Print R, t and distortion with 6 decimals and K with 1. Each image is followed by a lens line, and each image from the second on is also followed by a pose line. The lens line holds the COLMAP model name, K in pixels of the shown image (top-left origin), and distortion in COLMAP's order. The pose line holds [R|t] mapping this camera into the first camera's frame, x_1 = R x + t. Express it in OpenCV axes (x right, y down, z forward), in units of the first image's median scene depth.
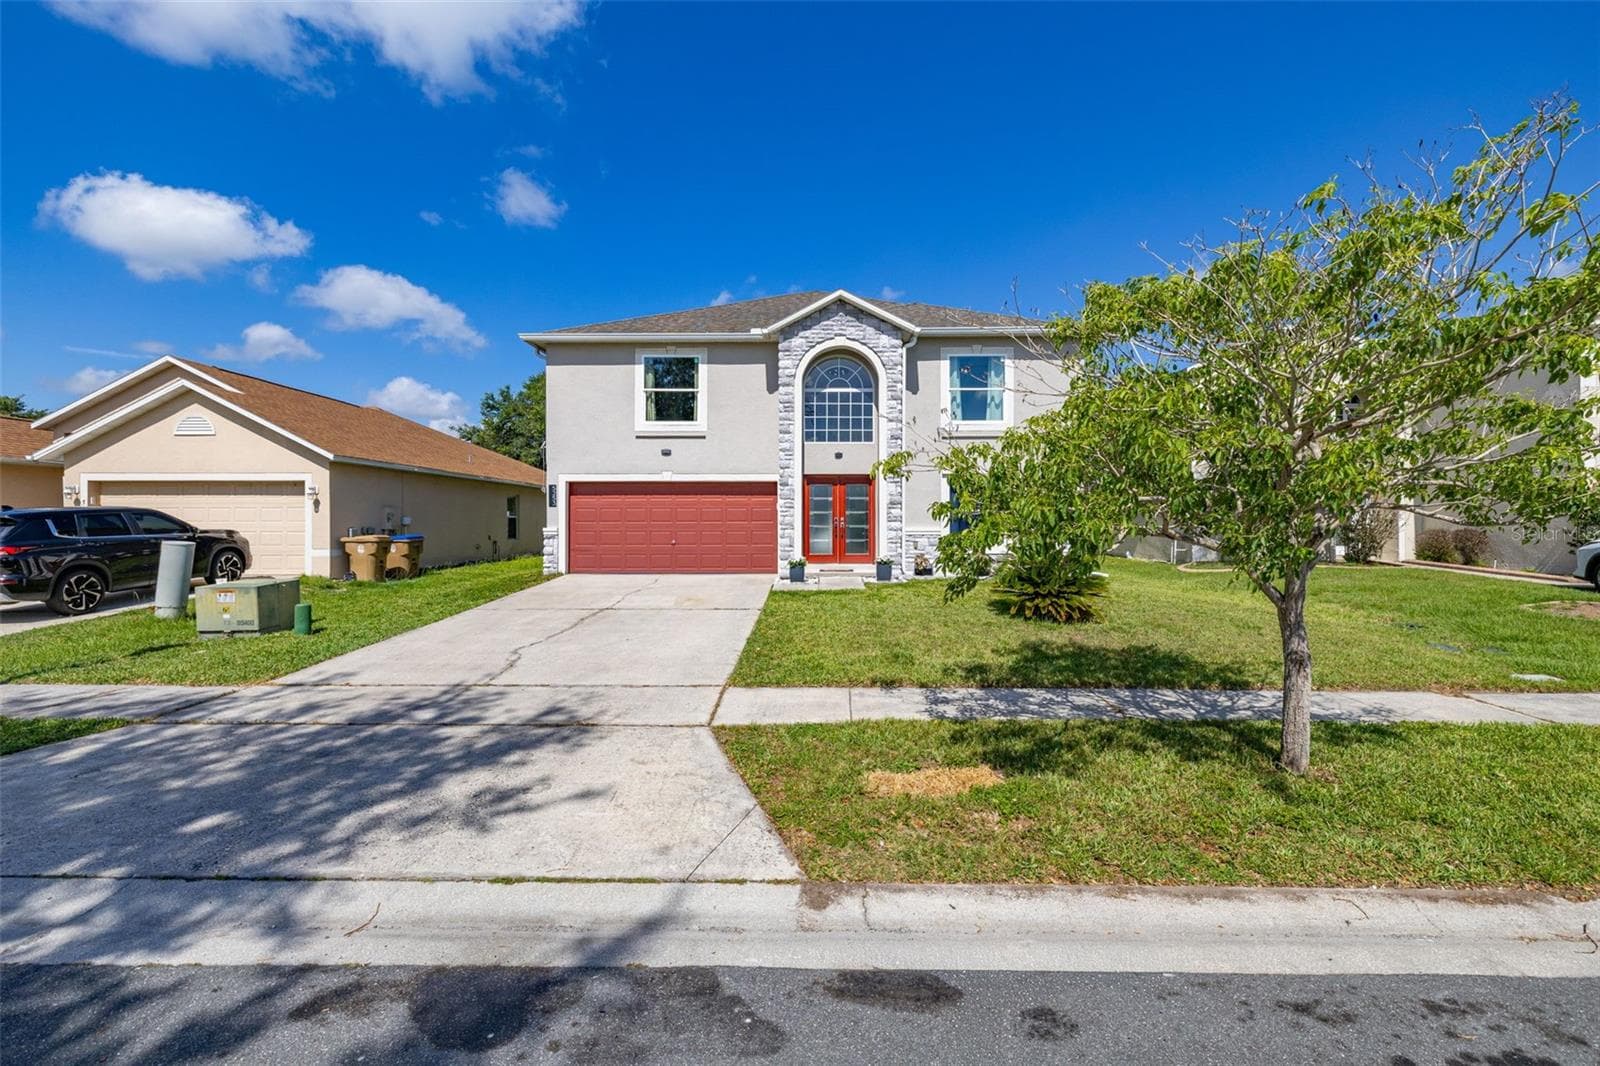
lens RADIAL K [[678.6, 0, 807.8], [0, 678.6, 526.1], [0, 0, 1]] dist [0.002786, 0.000076]
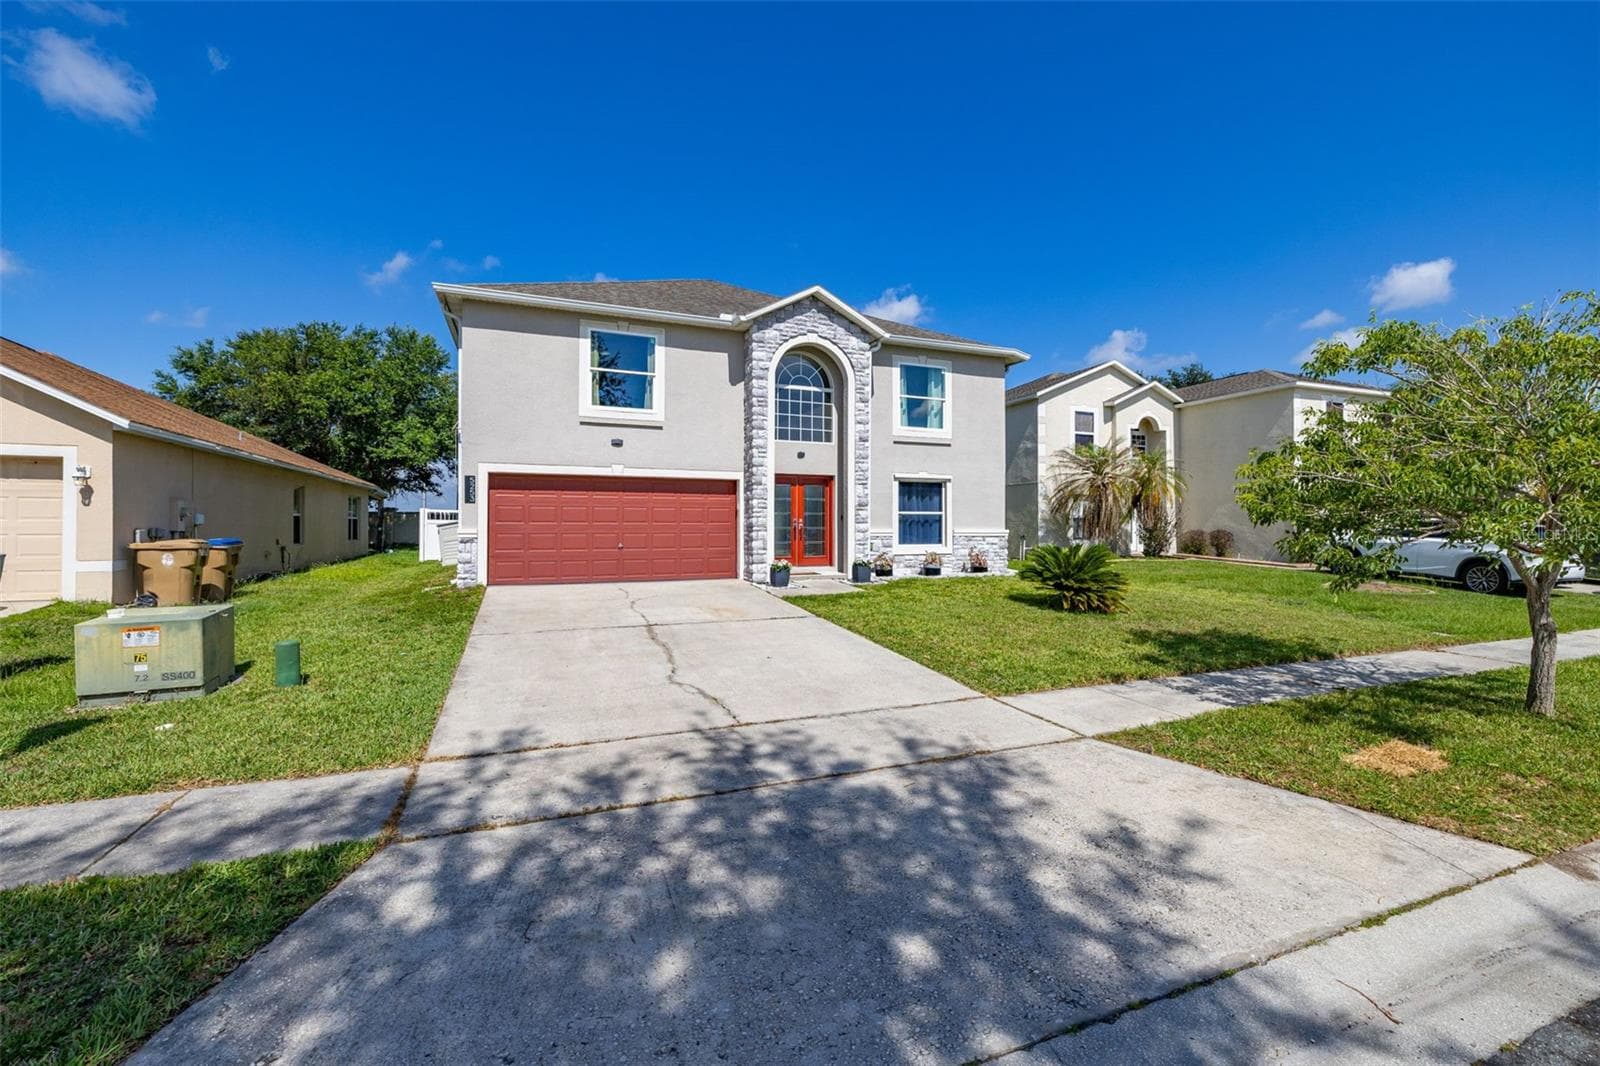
lens RADIAL K [[678.6, 0, 807.8], [0, 678.6, 526.1], [0, 0, 1]] dist [0.002786, 0.000076]
pose [[0.917218, 0.002685, 0.398376, -0.340772], [-0.001900, 0.999995, -0.002365, 0.000055], [-0.398380, 0.001413, 0.917219, 0.107172]]
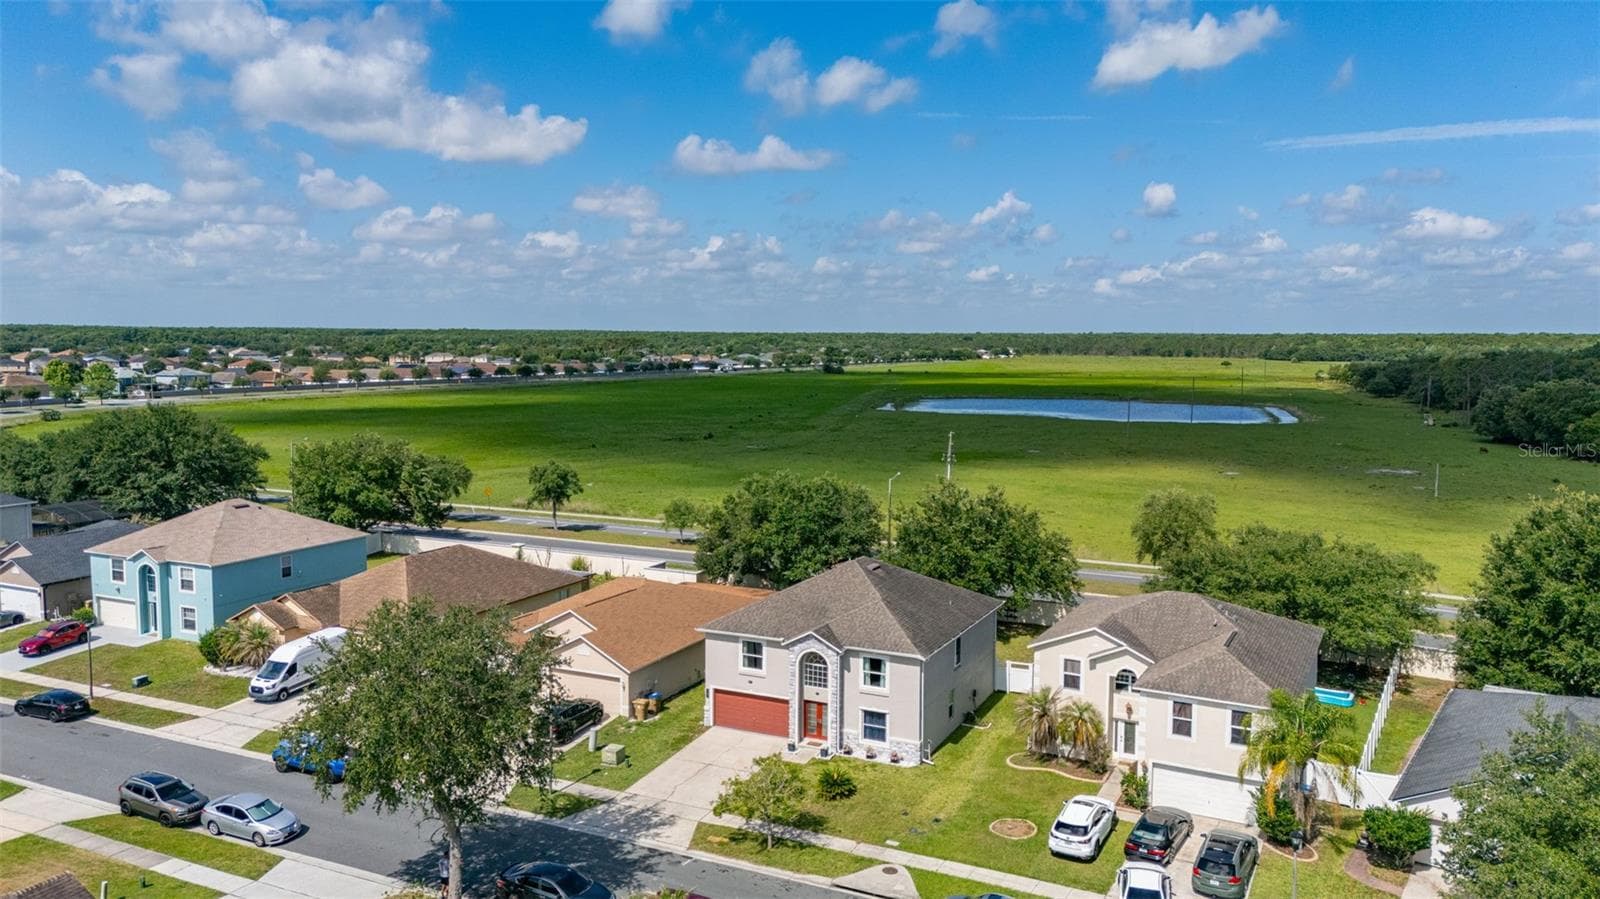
lens RADIAL K [[1169.3, 0, 794.8], [0, 1169.3, 441.3], [0, 0, 1]] dist [0.087290, -0.089237]
pose [[0.906819, 0.044737, -0.419139, 1.629738], [-0.006175, 0.995655, 0.092914, -1.346404], [0.421474, -0.081668, 0.903155, -2.583053]]
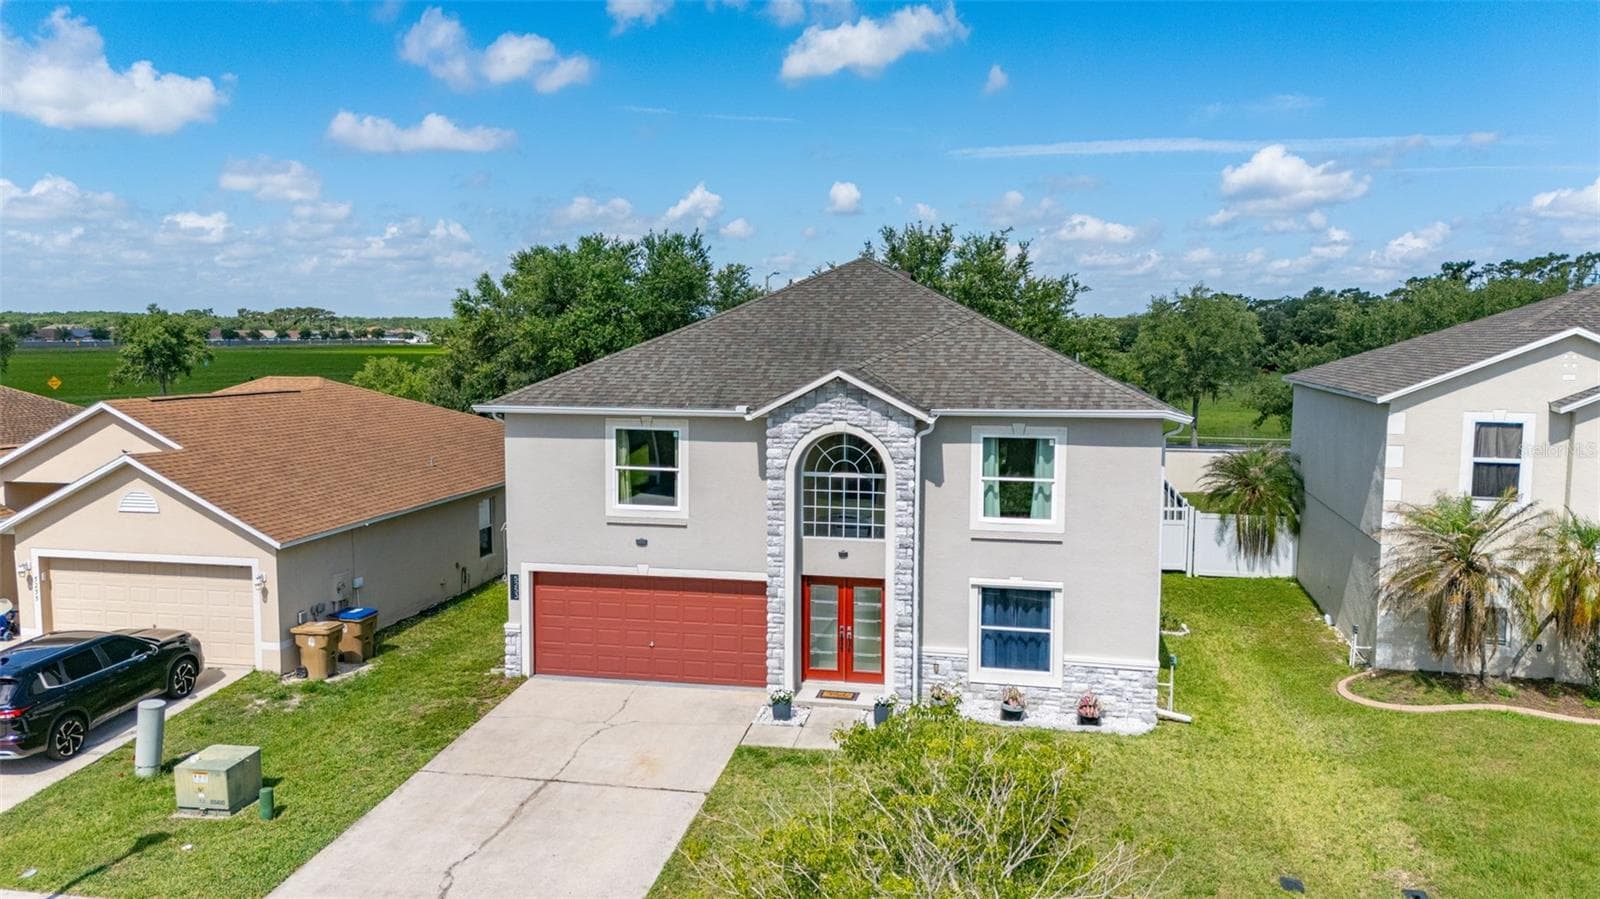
lens RADIAL K [[1169.3, 0, 794.8], [0, 1169.3, 441.3], [0, 0, 1]] dist [0.087290, -0.089237]
pose [[0.982849, 0.021224, -0.183185, 0.249495], [-0.004362, 0.995753, 0.091965, -0.379372], [0.184359, -0.089589, 0.978767, -0.388298]]
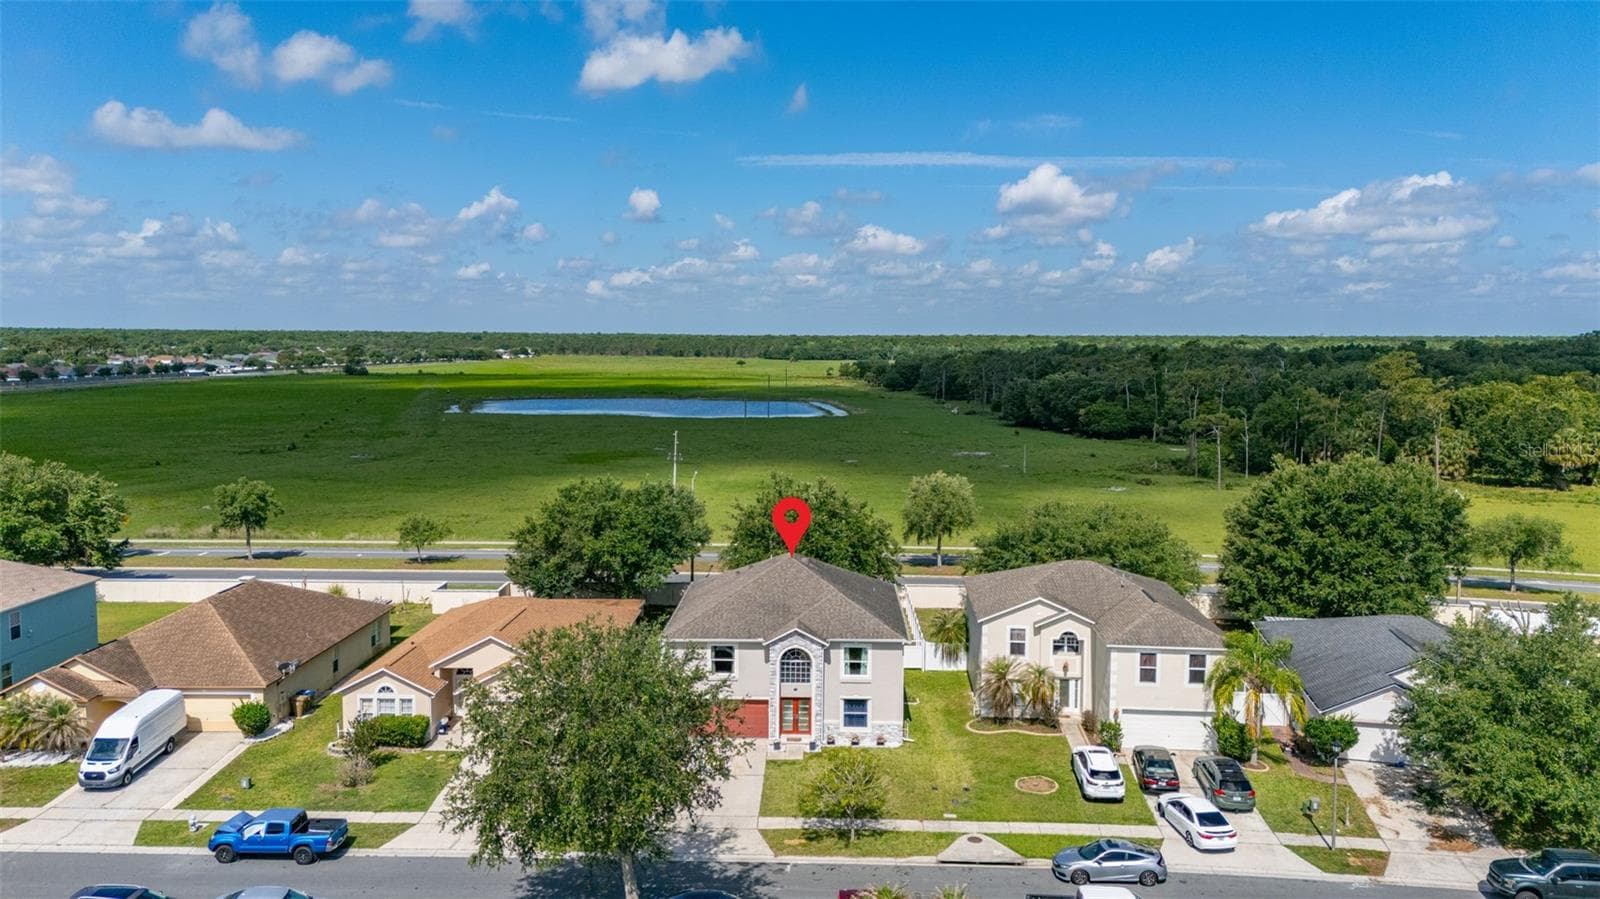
lens RADIAL K [[1166.6, 0, 800.0], [0, 1166.6, 449.5], [0, 0, 1]] dist [0.117934, -0.153958]
pose [[0.999912, 0.007556, -0.010905, 0.099941], [-0.006460, 0.995239, 0.097248, -1.335808], [0.011588, -0.097169, 0.995200, -2.955773]]
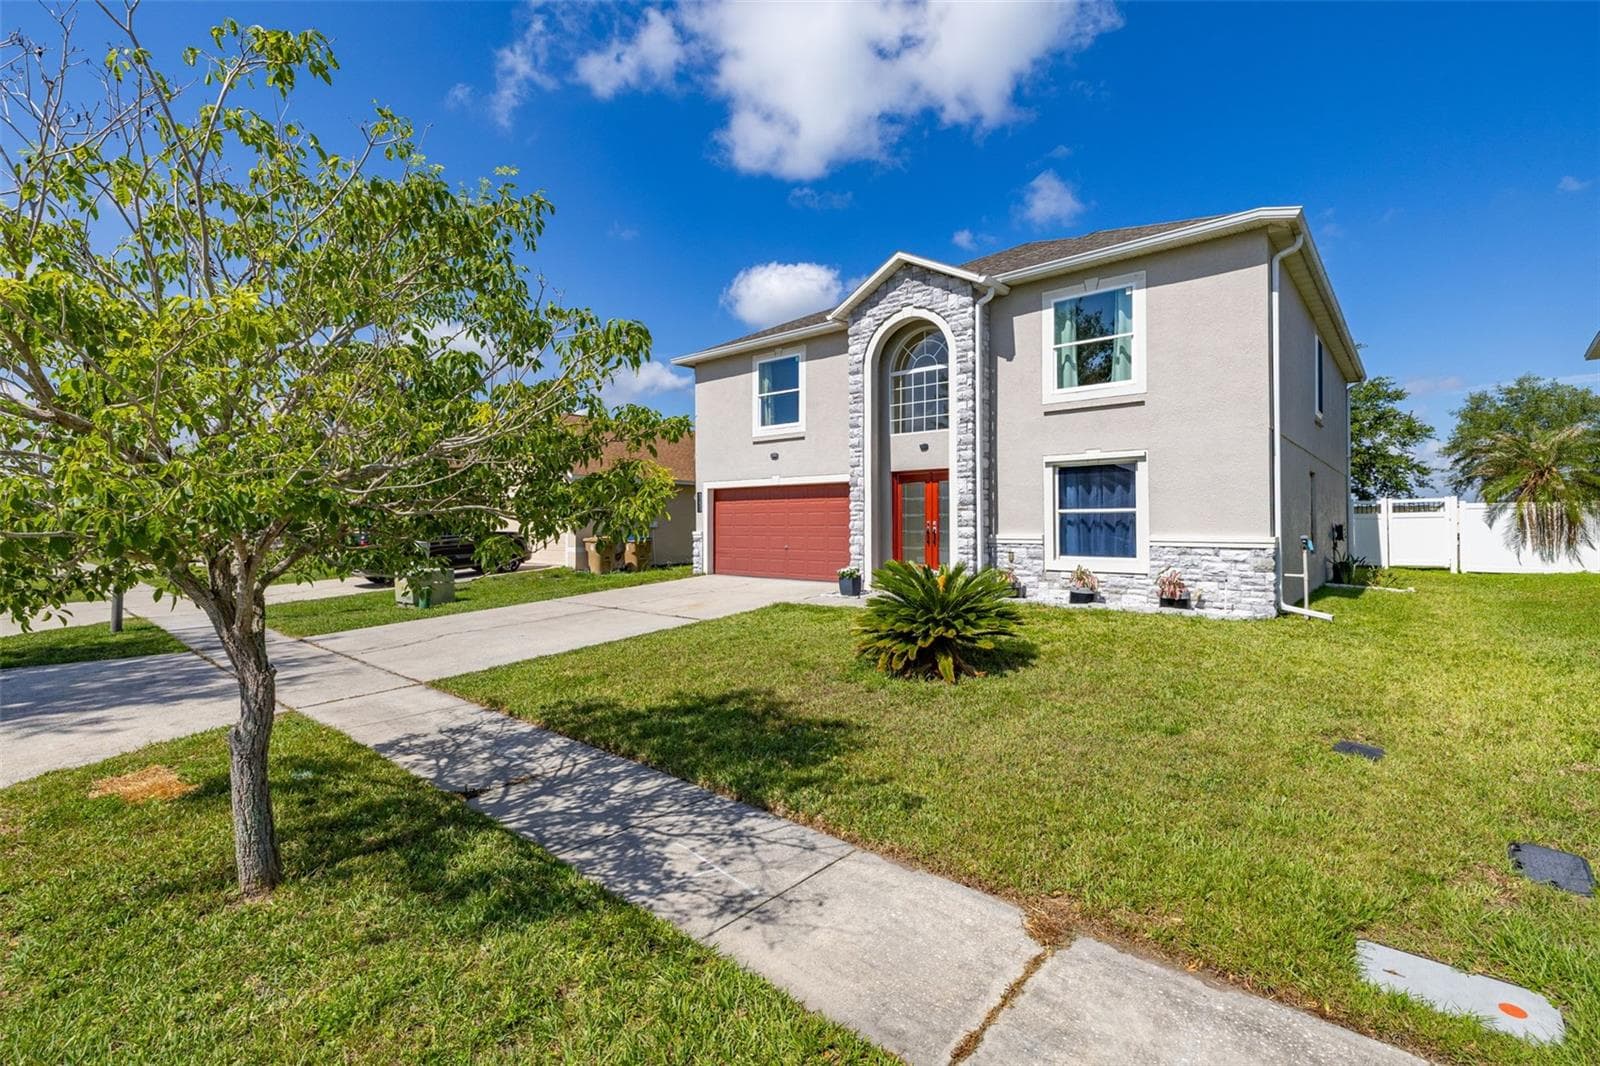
lens RADIAL K [[709.4, 0, 806.9], [0, 709.4, 524.9], [0, 0, 1]] dist [0.001346, 0.000090]
pose [[0.767988, 0.000013, -0.640465, 0.507985], [0.001709, 0.999996, 0.002069, -0.010498], [0.640463, -0.002684, 0.767985, 0.240051]]
